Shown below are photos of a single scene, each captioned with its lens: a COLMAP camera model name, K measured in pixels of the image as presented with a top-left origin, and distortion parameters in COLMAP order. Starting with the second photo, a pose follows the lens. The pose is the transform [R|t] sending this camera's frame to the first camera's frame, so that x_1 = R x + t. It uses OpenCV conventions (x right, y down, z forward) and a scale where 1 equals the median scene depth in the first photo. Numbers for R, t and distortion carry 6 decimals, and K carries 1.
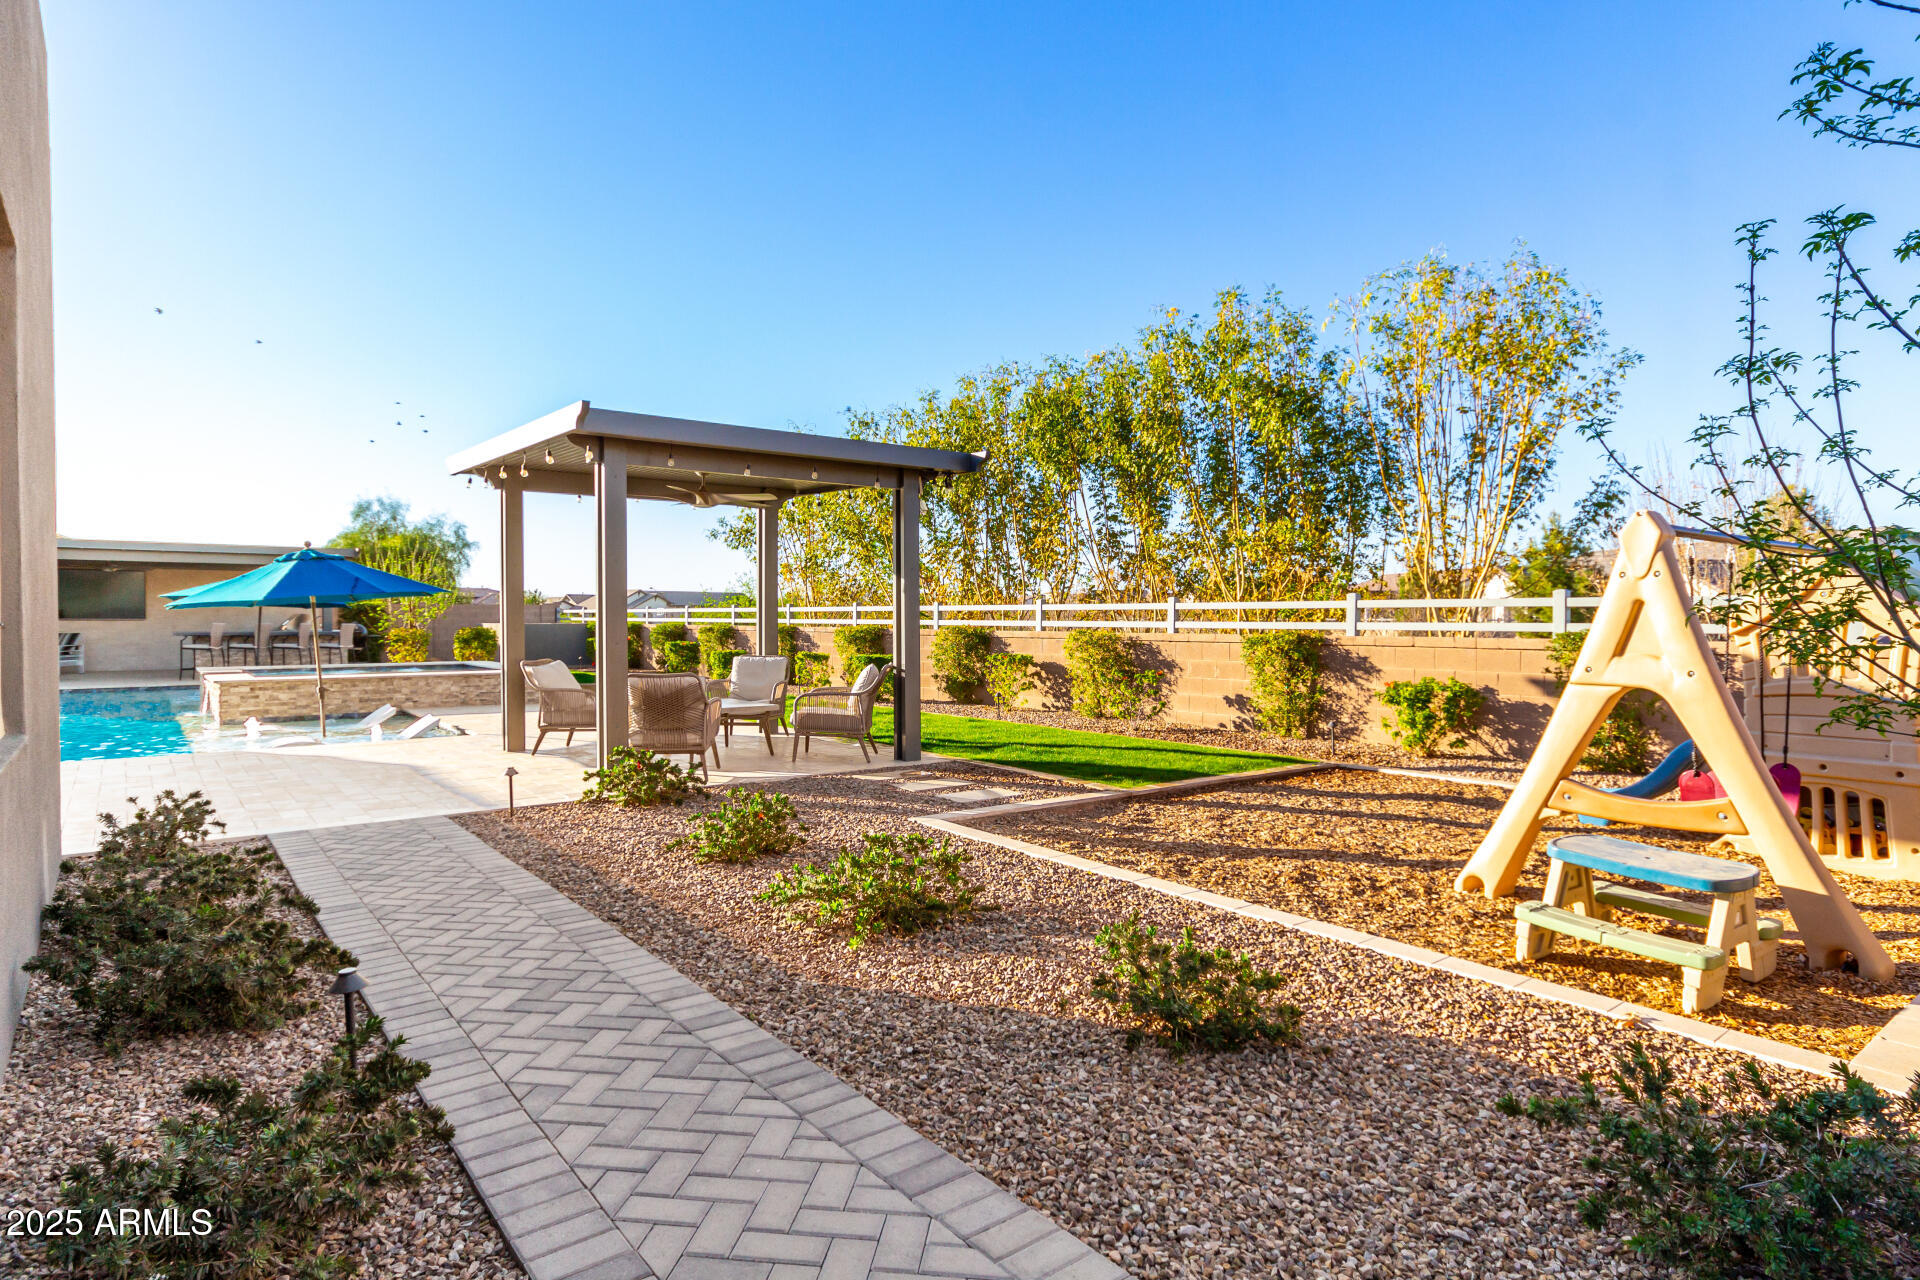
lens RADIAL K [[1107.6, 0, 973.1], [0, 1107.6, 637.1], [0, 0, 1]] dist [0.005462, 0.000433]
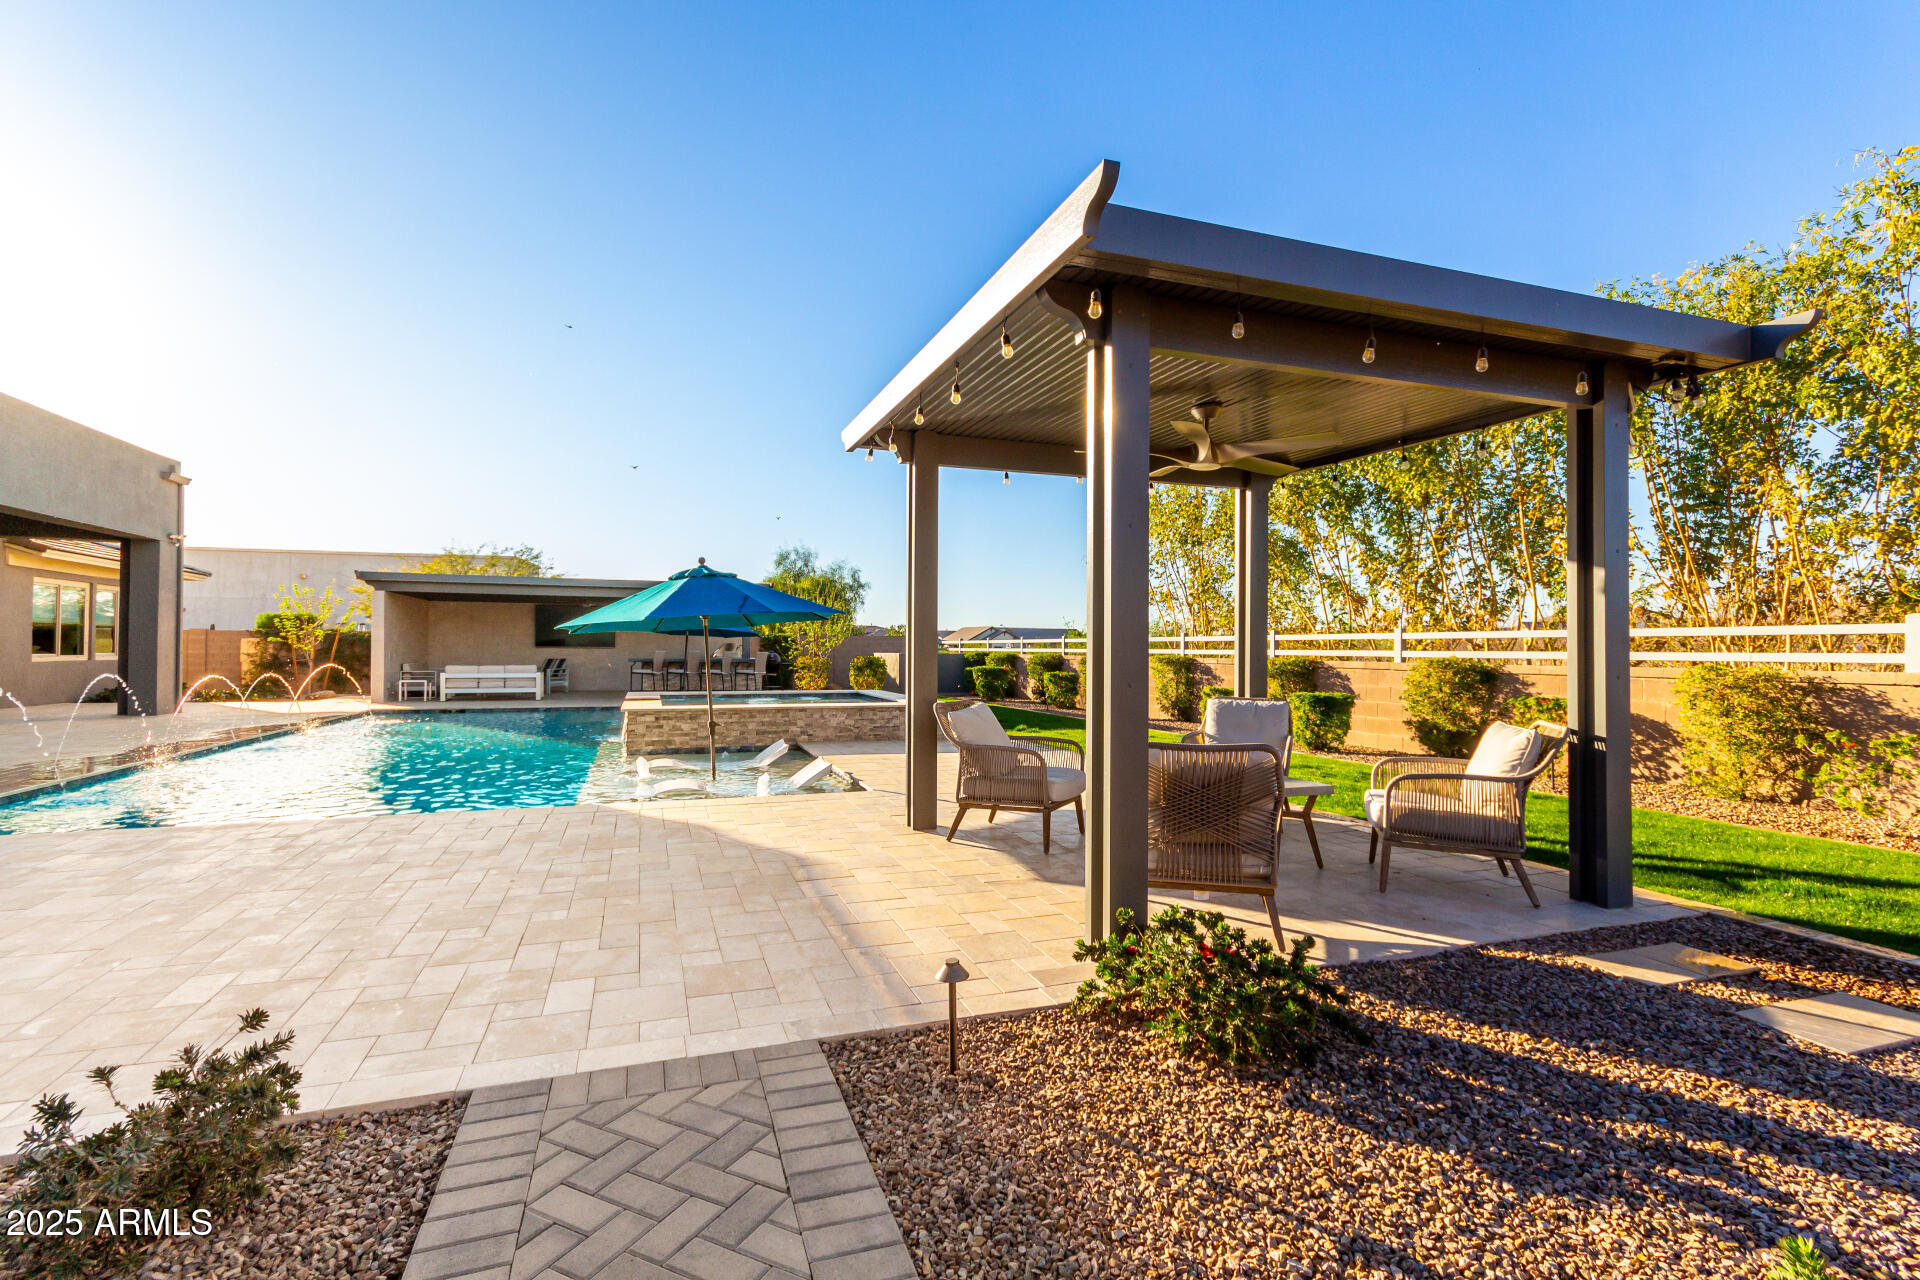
lens RADIAL K [[914.9, 0, 950.3], [0, 914.9, 644.2], [0, 0, 1]] dist [0.014645, 0.000291]
pose [[0.946092, 0.002720, -0.323886, -0.126464], [-0.010733, 0.999679, -0.022958, -0.001441], [0.323720, 0.025197, 0.945817, 0.273139]]
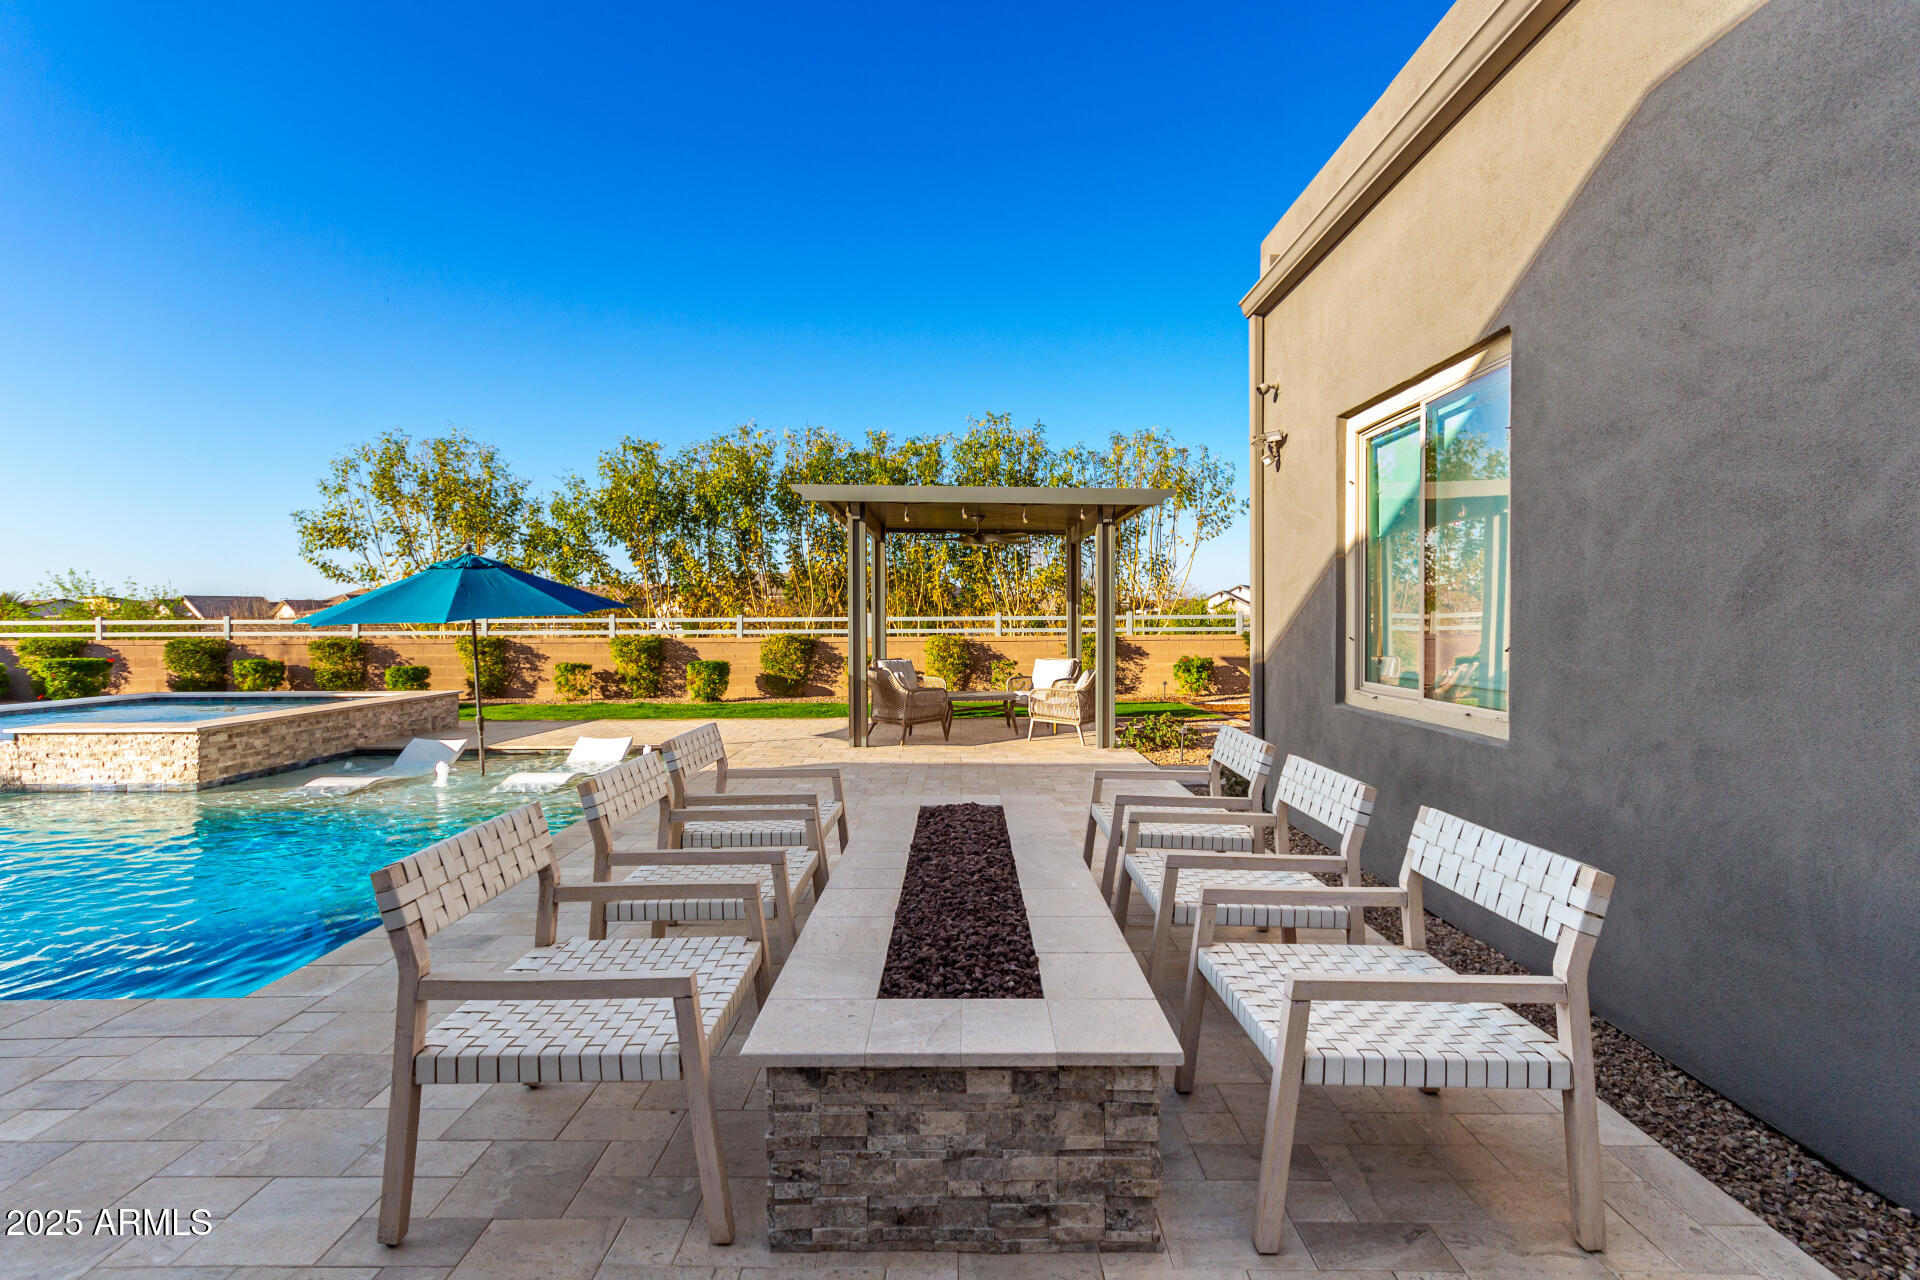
lens RADIAL K [[914.9, 0, 966.9], [0, 914.9, 636.3], [0, 0, 1]] dist [0.014645, 0.000291]
pose [[0.603301, -0.016763, 0.797337, -0.686302], [0.020576, 0.999773, 0.005450, -0.008981], [-0.797248, 0.013118, 0.603509, 0.214926]]
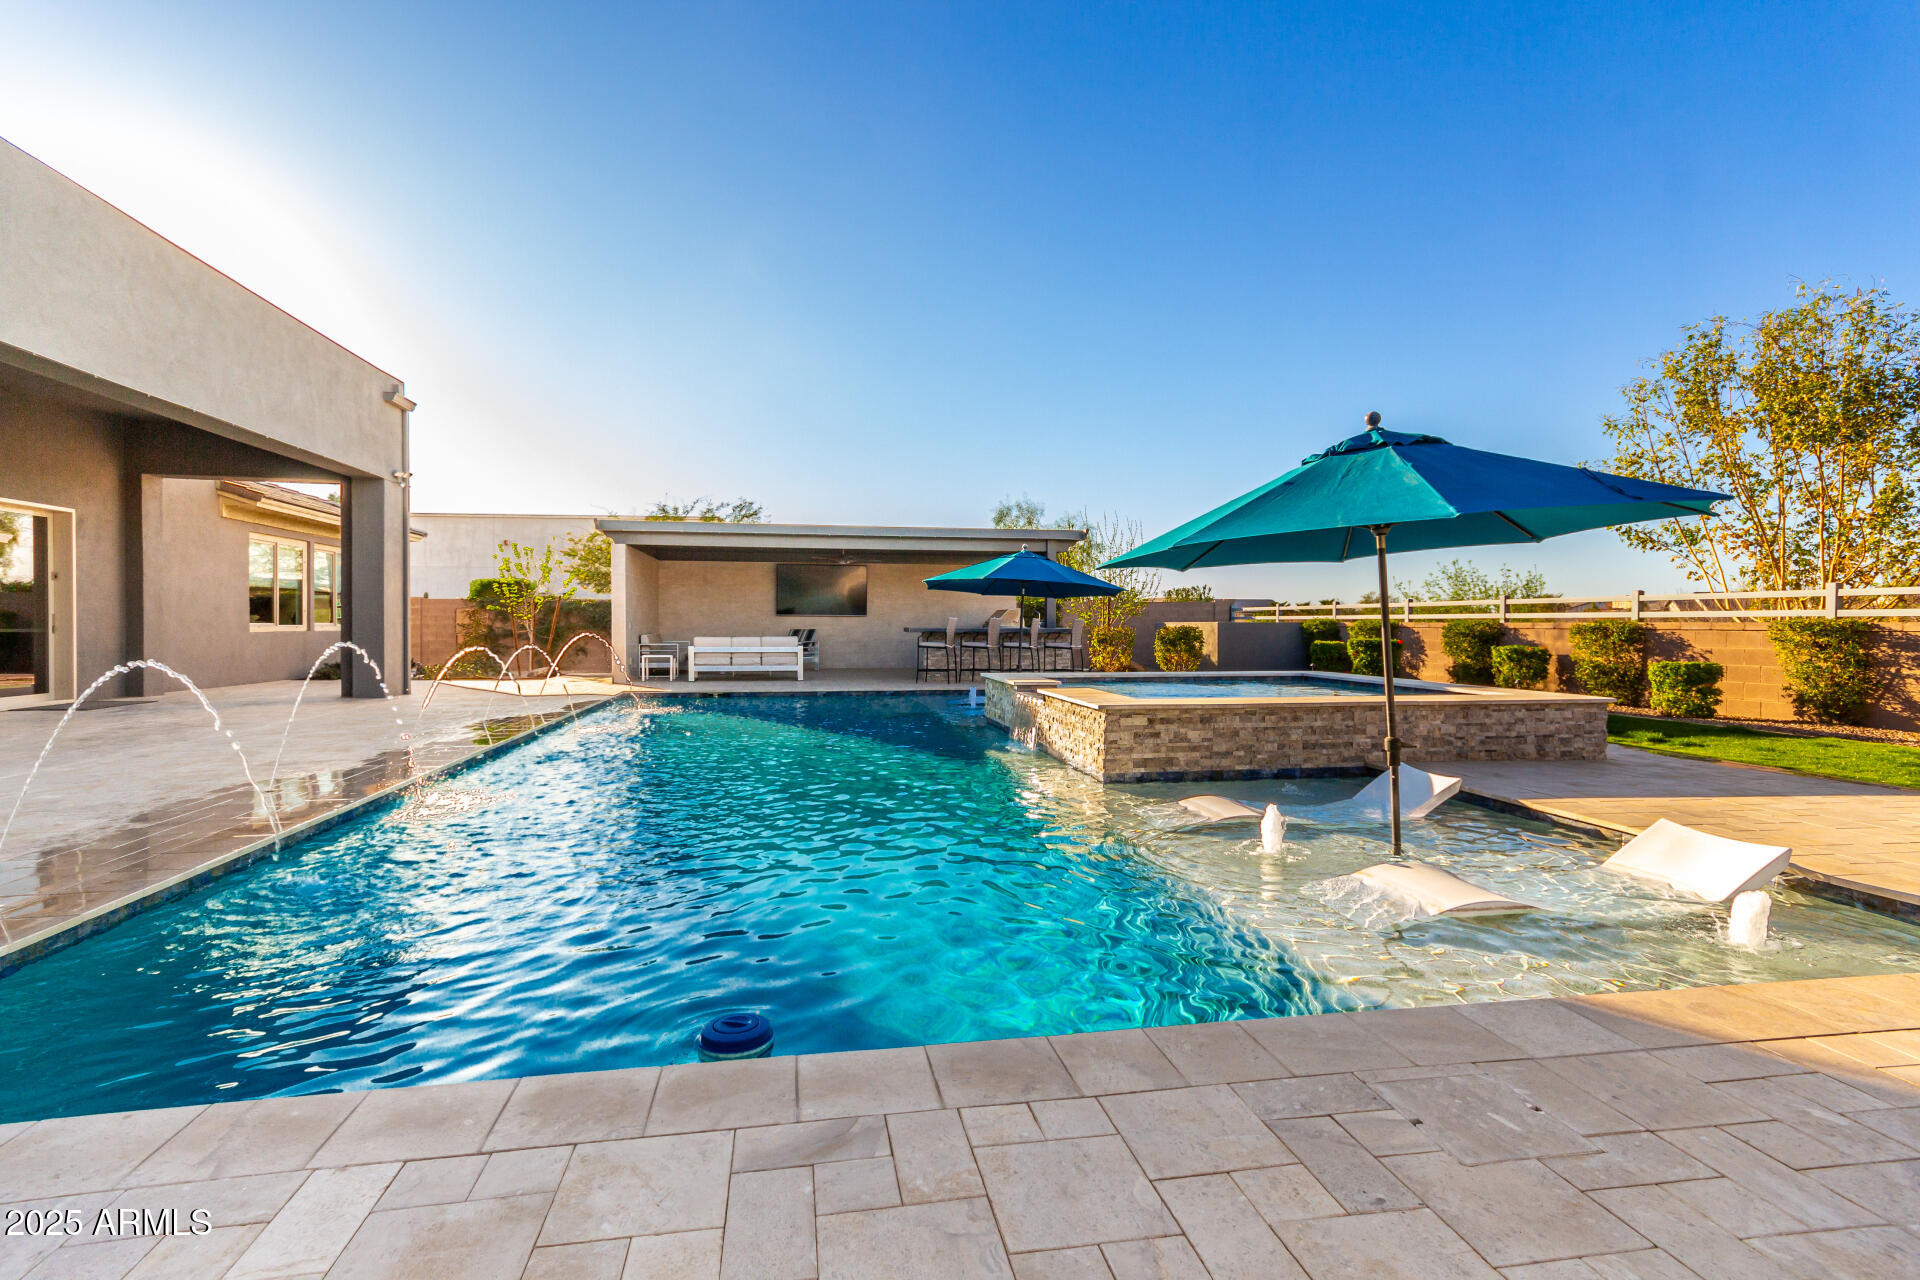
lens RADIAL K [[914.9, 0, 931.0], [0, 914.9, 641.6], [0, 0, 1]] dist [0.014645, 0.000291]
pose [[0.884559, 0.010410, -0.466312, -0.435949], [-0.010211, 0.999944, 0.002954, 0.004985], [0.466317, 0.002149, 0.884615, 0.439306]]
